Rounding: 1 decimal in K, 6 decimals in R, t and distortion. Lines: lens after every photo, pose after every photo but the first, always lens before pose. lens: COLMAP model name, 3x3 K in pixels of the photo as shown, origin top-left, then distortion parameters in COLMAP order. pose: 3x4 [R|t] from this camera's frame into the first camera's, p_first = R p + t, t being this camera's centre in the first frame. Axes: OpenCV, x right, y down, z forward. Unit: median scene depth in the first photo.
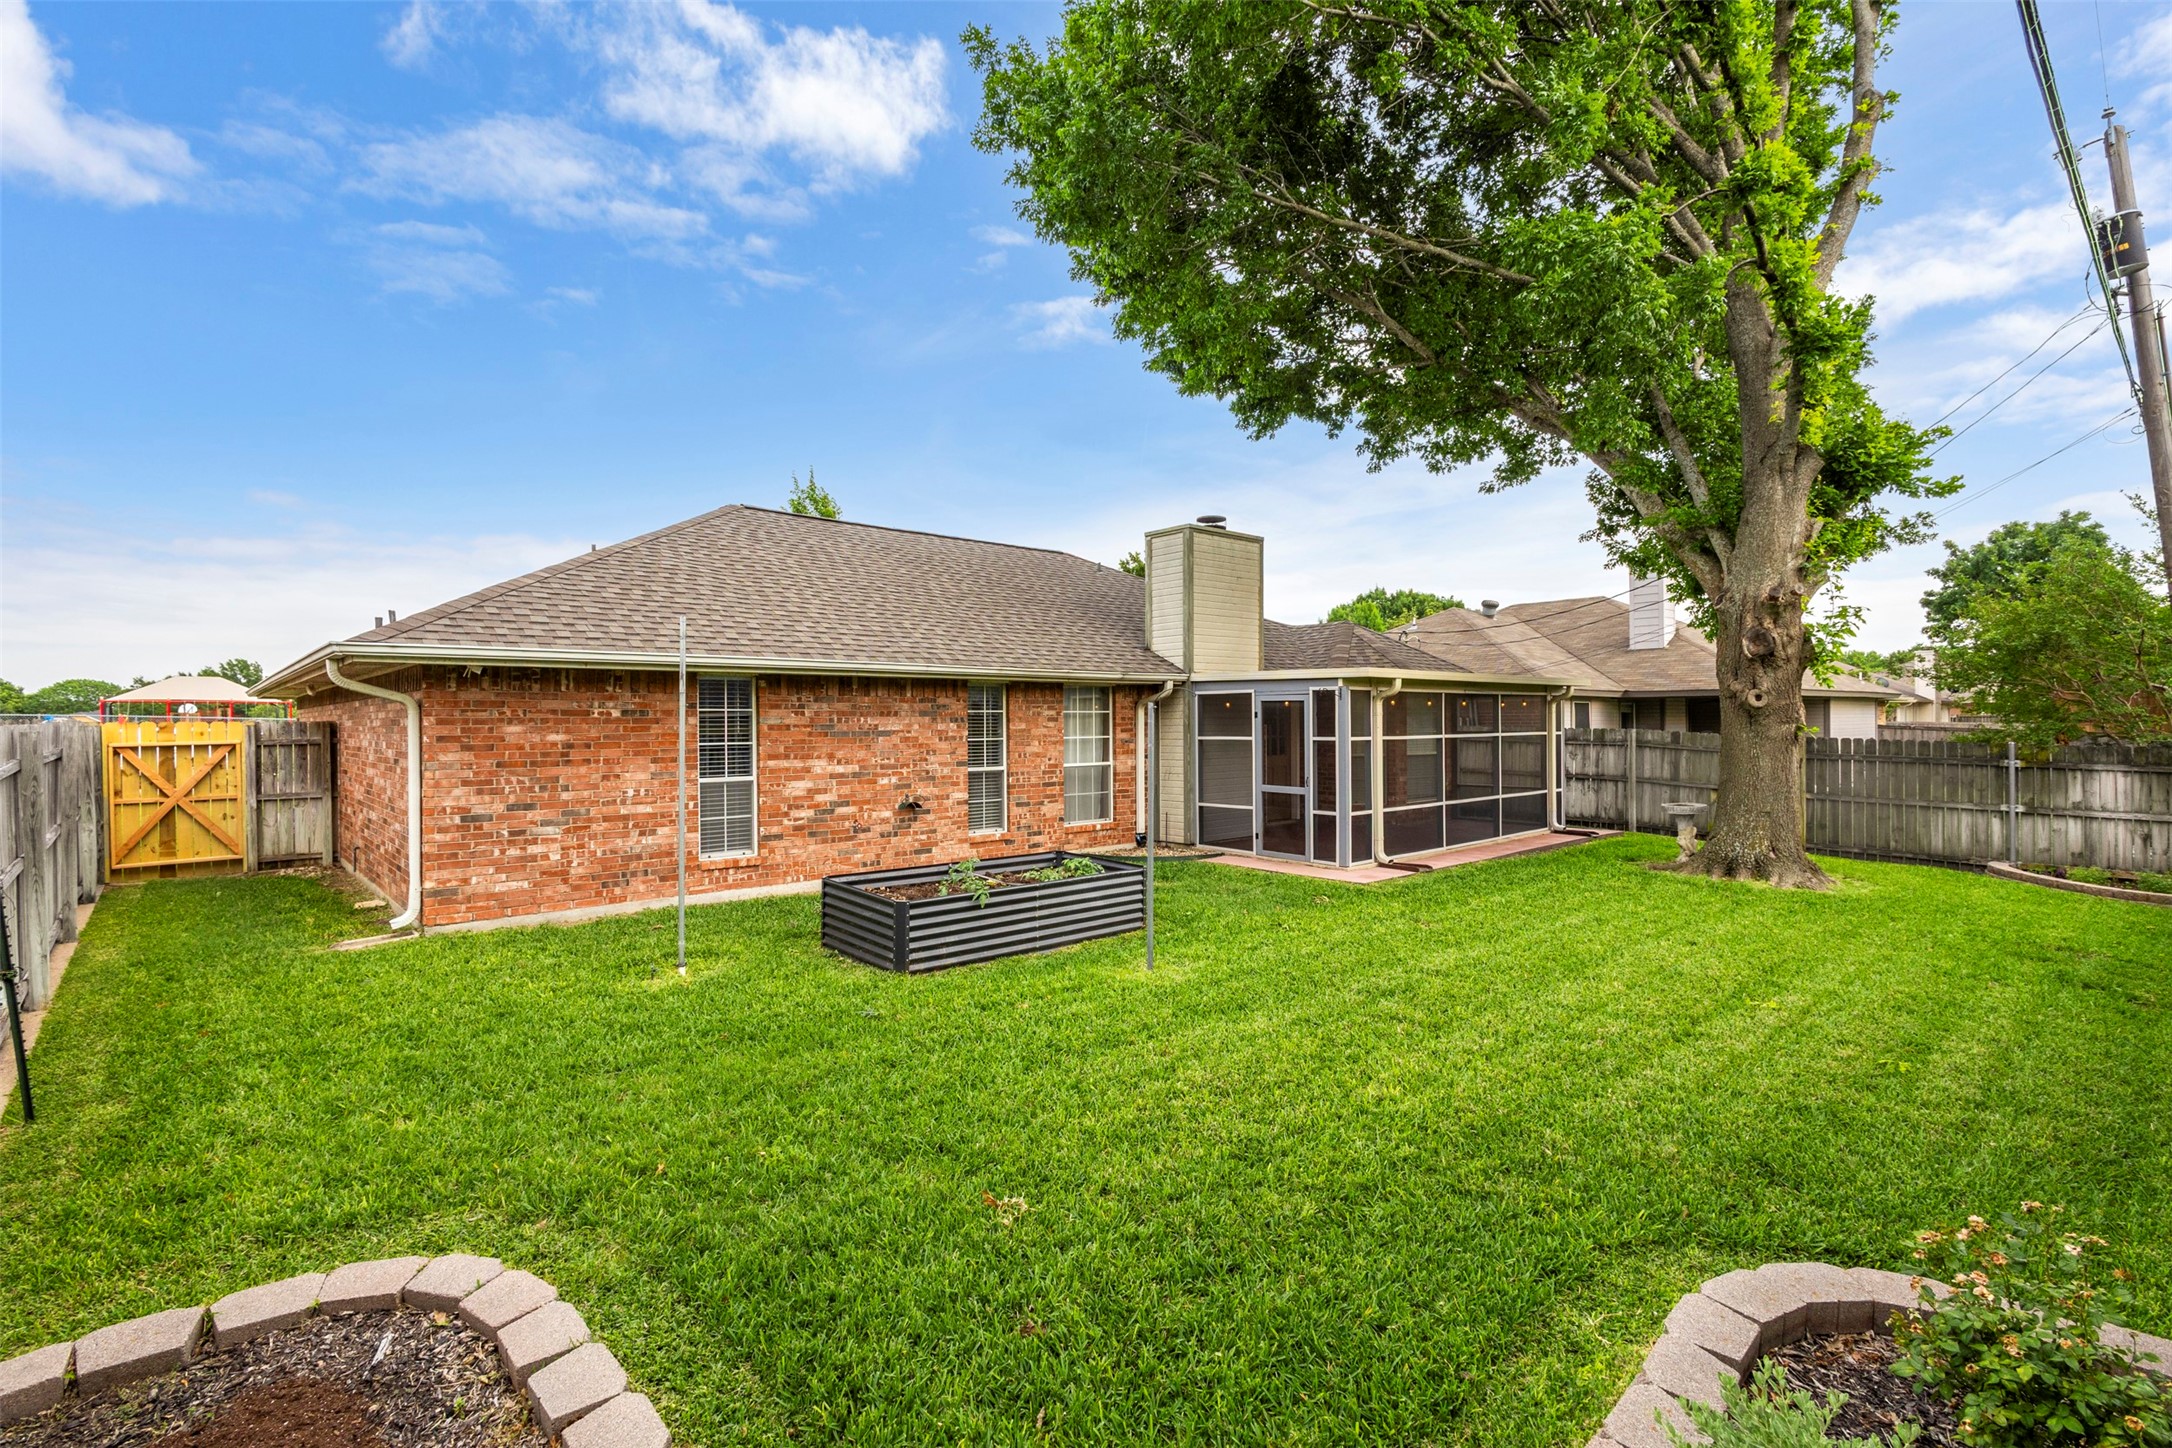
lens RADIAL K [[994.8, 0, 1096.2], [0, 994.8, 726.1], [0, 0, 1]] dist [0.009232, -0.004522]
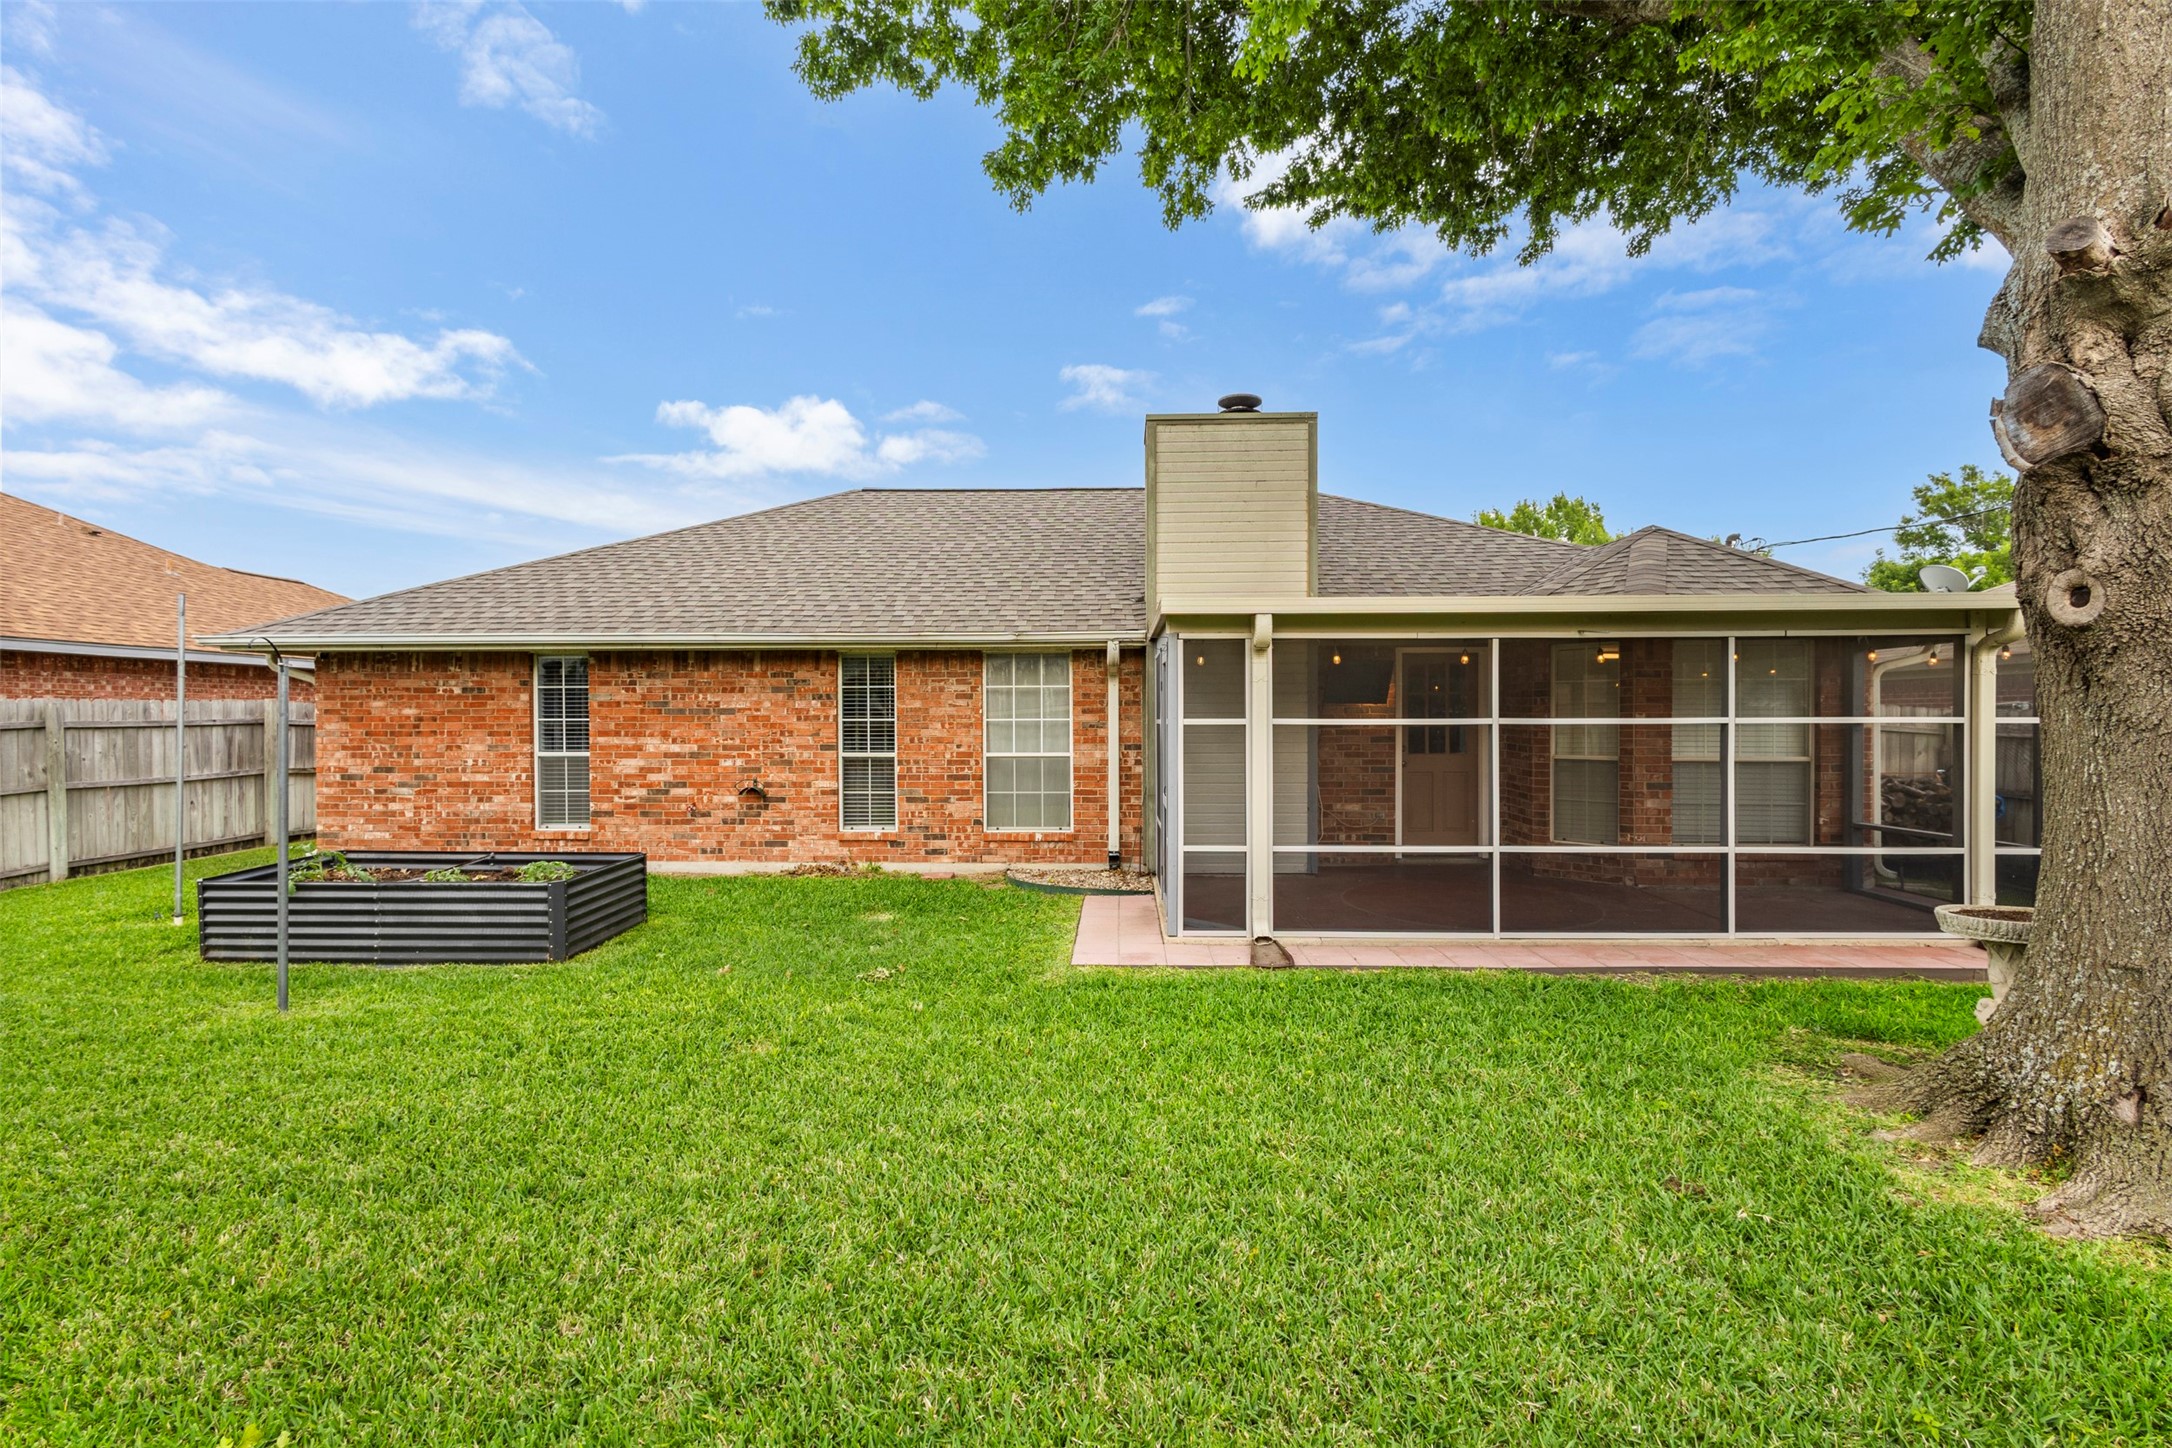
lens RADIAL K [[994.8, 0, 1088.9], [0, 994.8, 723.2], [0, 0, 1]] dist [0.009232, -0.004522]
pose [[0.720517, 0.007540, -0.693397, 0.719683], [-0.005259, 0.999972, 0.005409, 0.012480], [0.693418, -0.000251, 0.720536, 0.613948]]
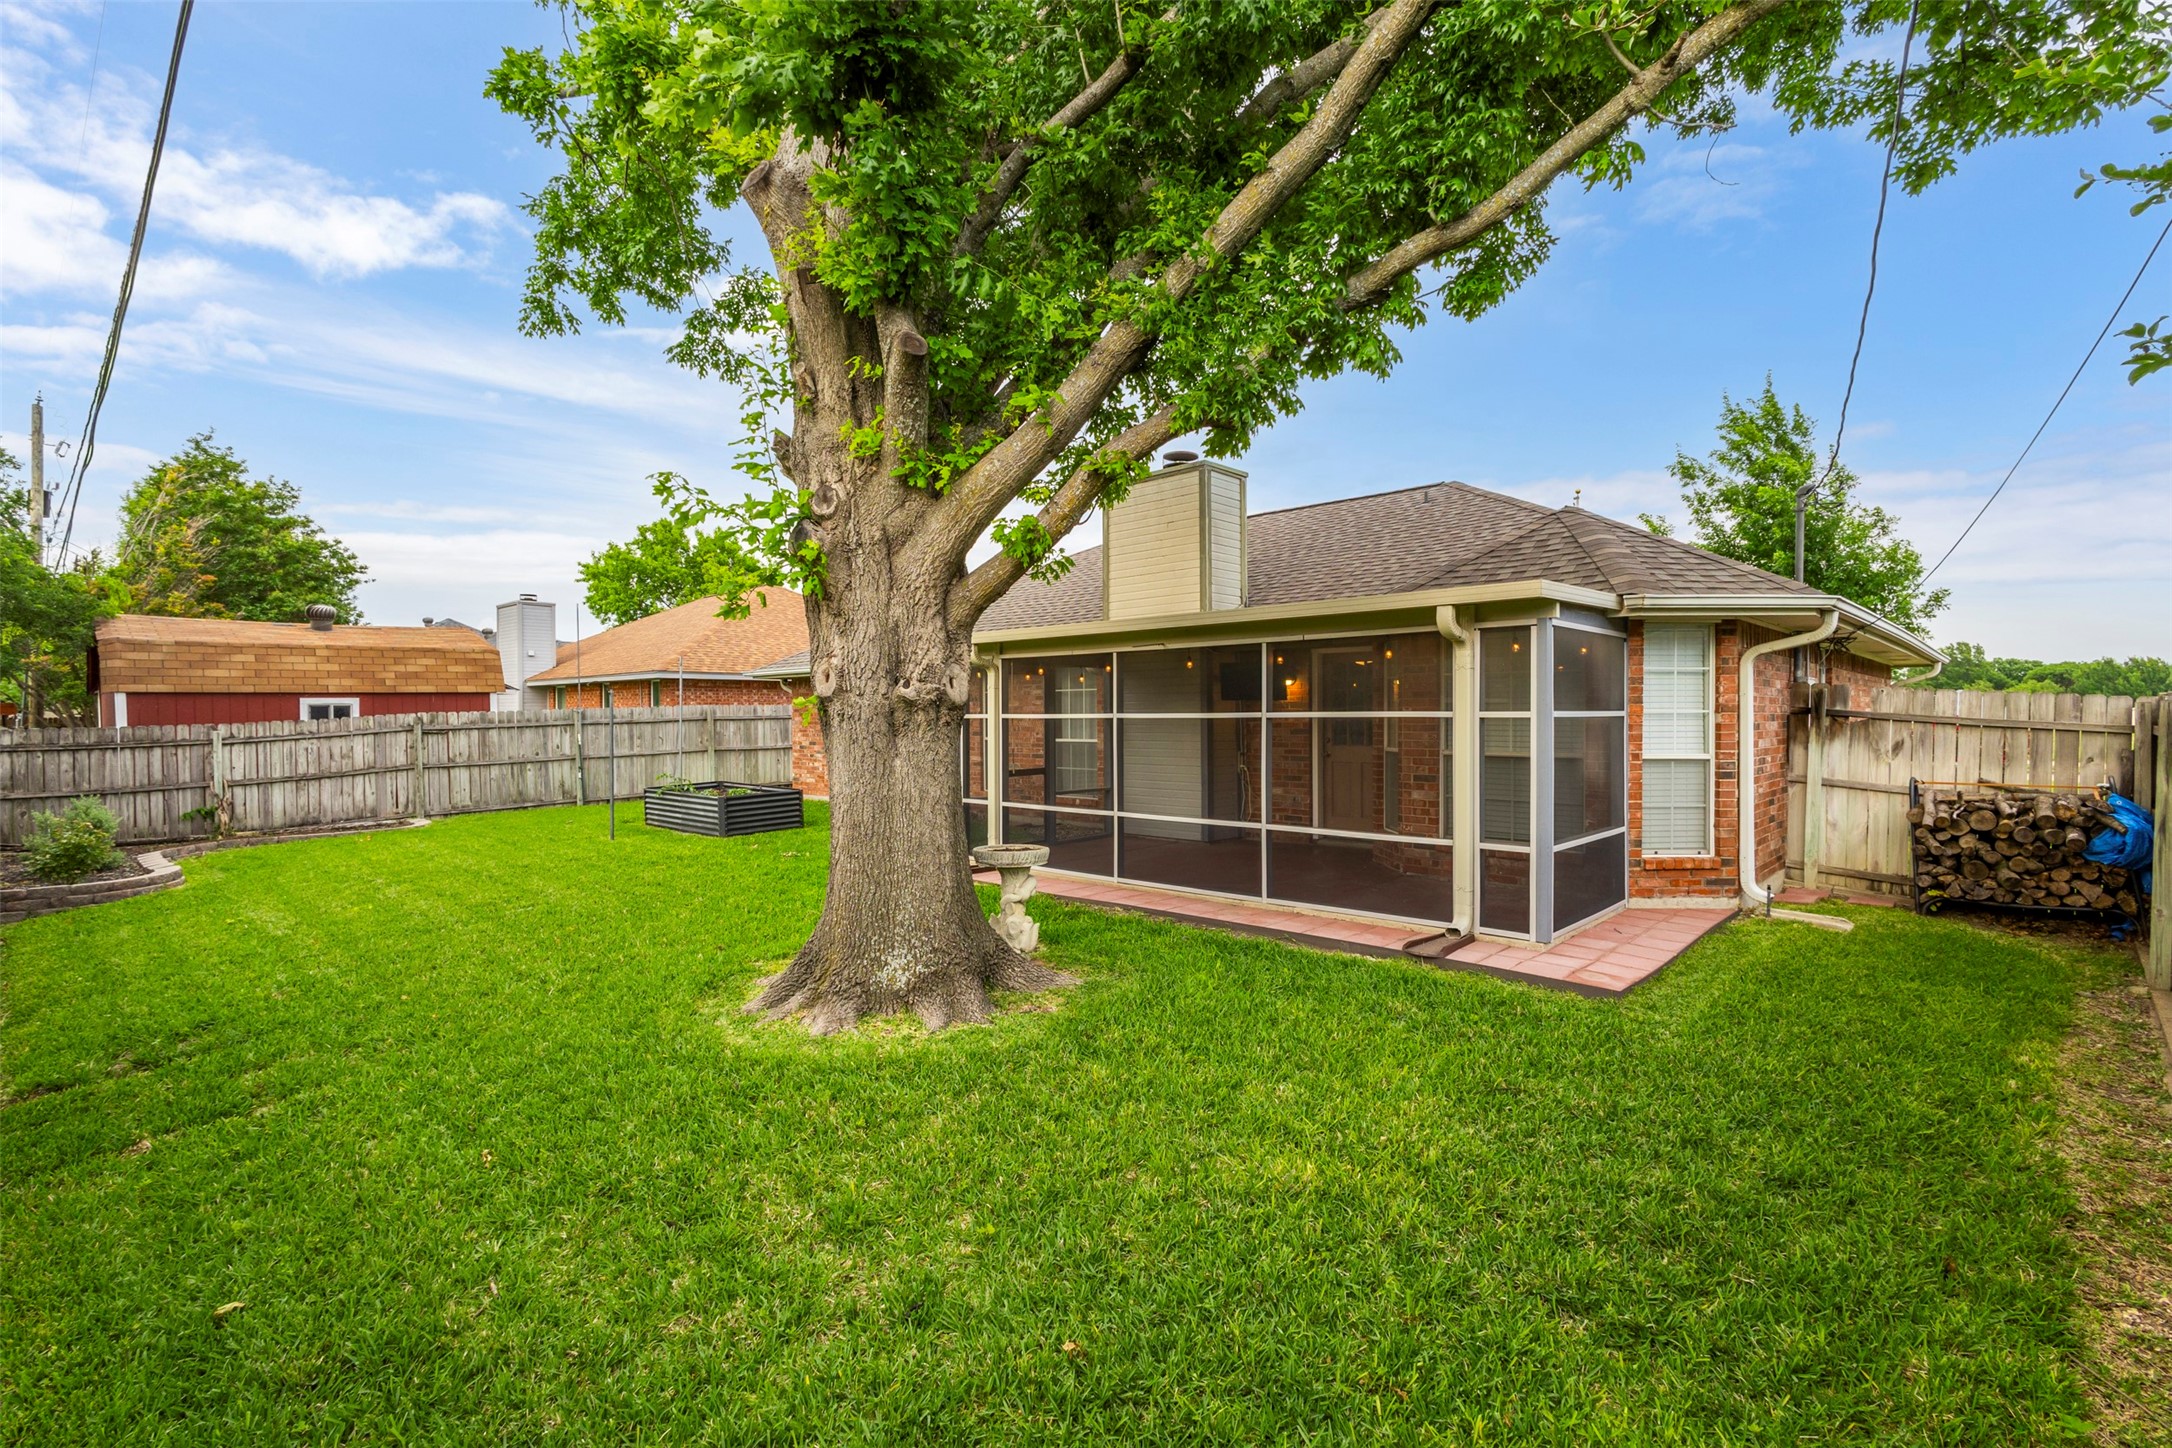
lens RADIAL K [[994.8, 0, 1077.0], [0, 994.8, 718.6], [0, 0, 1]] dist [0.009232, -0.004522]
pose [[0.070126, 0.009443, -0.997493, 1.327937], [0.000419, 0.999955, 0.009496, 0.007457], [0.997538, -0.001084, 0.070119, 1.195941]]
